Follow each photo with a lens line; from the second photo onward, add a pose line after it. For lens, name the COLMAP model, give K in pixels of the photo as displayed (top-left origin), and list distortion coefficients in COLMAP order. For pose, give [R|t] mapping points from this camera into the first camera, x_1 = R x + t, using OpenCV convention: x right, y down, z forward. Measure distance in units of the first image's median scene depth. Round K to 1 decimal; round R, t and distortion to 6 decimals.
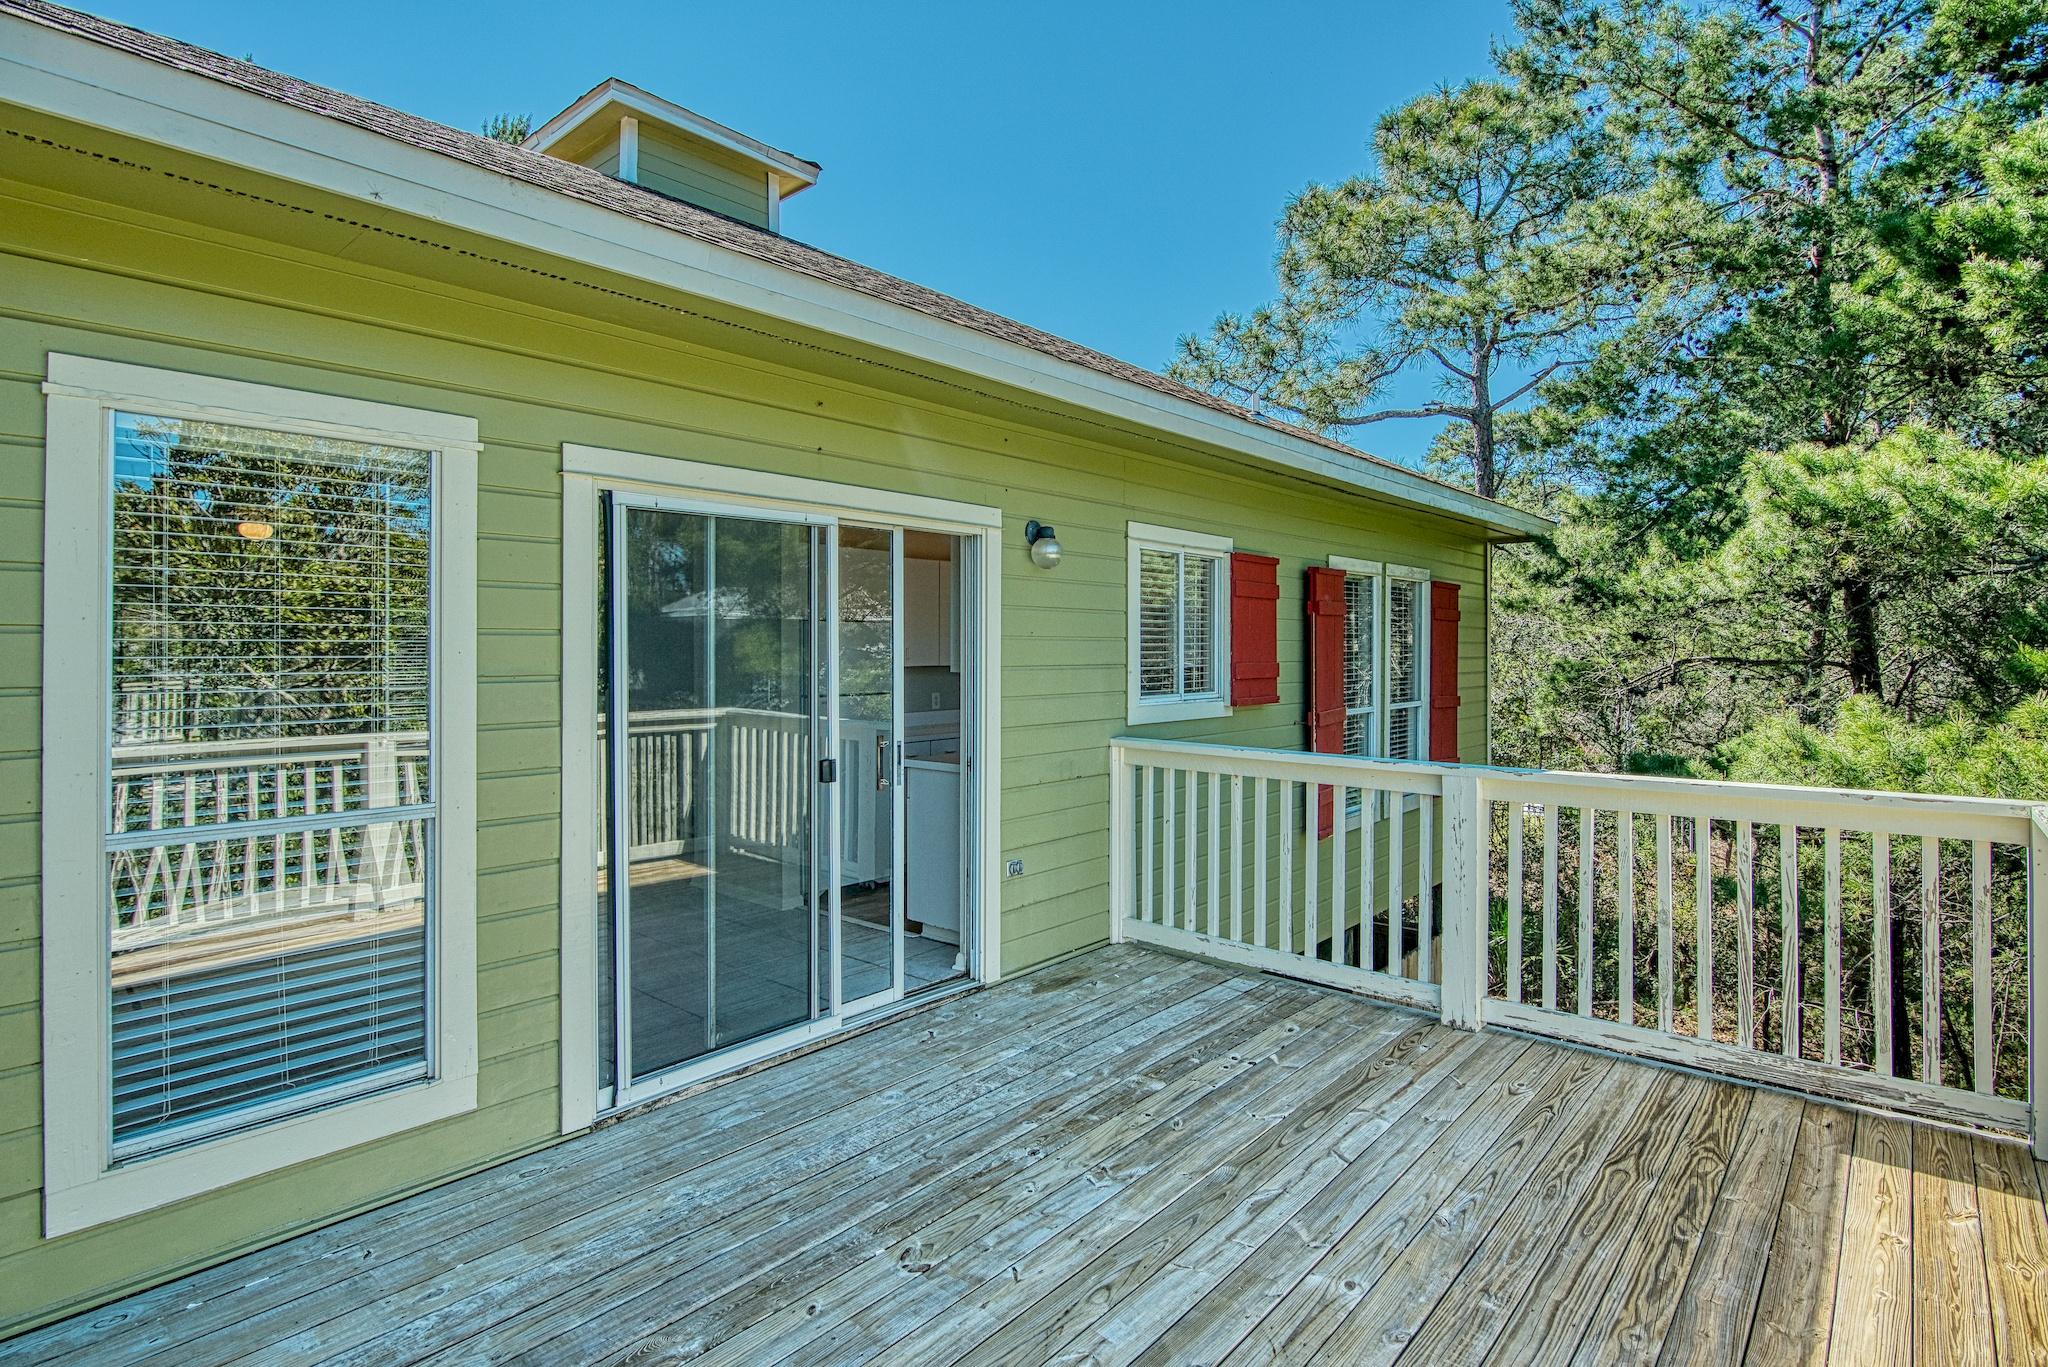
lens RADIAL K [[995.2, 0, 1024.0], [0, 995.2, 683.5], [0, 0, 1]] dist [0.001817, 0.000065]
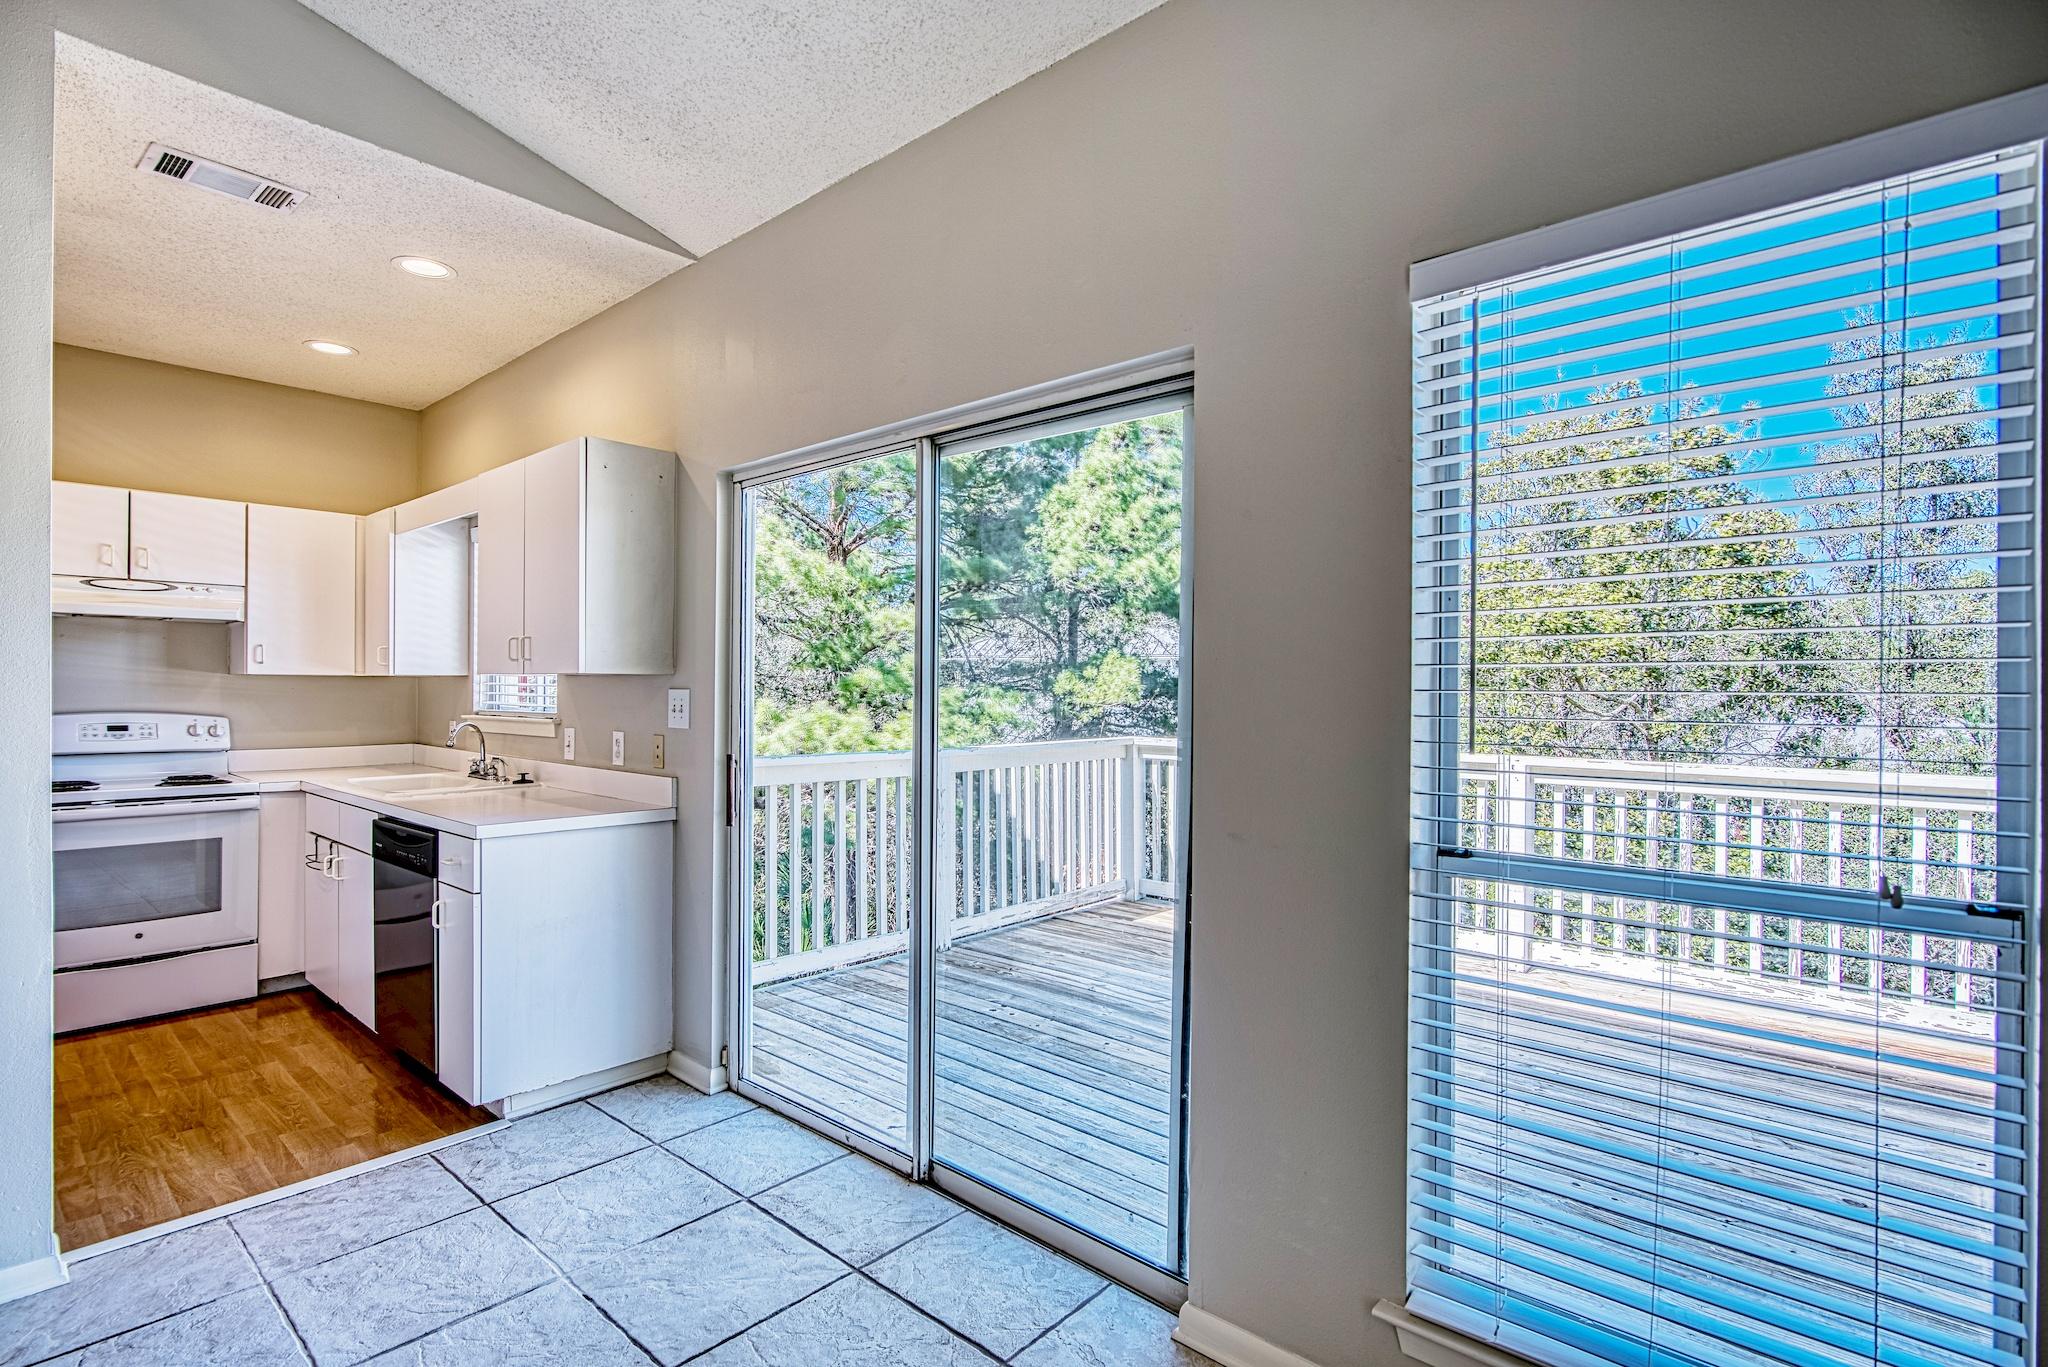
lens RADIAL K [[995.2, 0, 1024.0], [0, 995.2, 683.5], [0, 0, 1]] dist [0.001817, 0.000065]
pose [[0.029144, -0.007535, 0.999547, -0.993061], [-0.003902, 0.999963, 0.007652, -0.022917], [-0.999568, -0.004123, 0.029114, 0.959511]]
